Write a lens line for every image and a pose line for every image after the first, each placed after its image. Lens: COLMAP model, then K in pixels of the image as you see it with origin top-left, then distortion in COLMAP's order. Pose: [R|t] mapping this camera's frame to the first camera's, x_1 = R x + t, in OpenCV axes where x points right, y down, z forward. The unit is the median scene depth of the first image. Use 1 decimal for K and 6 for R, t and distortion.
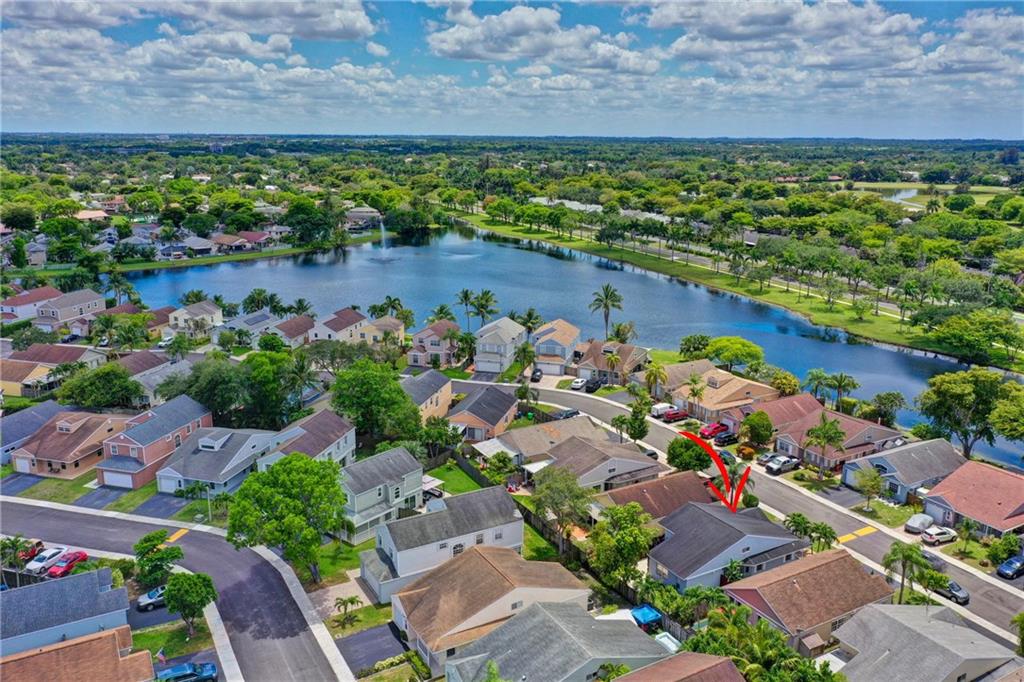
lens RADIAL K [[816.0, 0, 508.9], [0, 816.0, 338.6], [0, 0, 1]] dist [-0.005237, -0.001222]
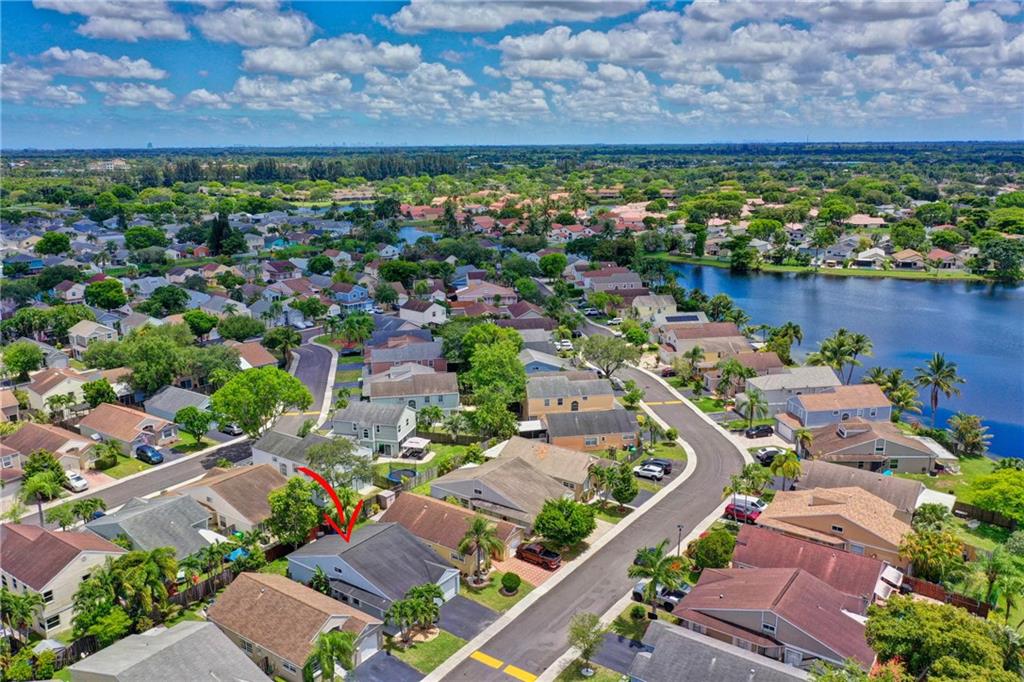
lens RADIAL K [[816.0, 0, 508.8], [0, 816.0, 343.2], [0, 0, 1]] dist [-0.005237, -0.001222]
pose [[0.419400, 0.208874, -0.883445, 0.963102], [-0.212688, 0.968692, 0.128060, -0.141757], [0.882535, 0.134190, 0.450694, 0.572153]]
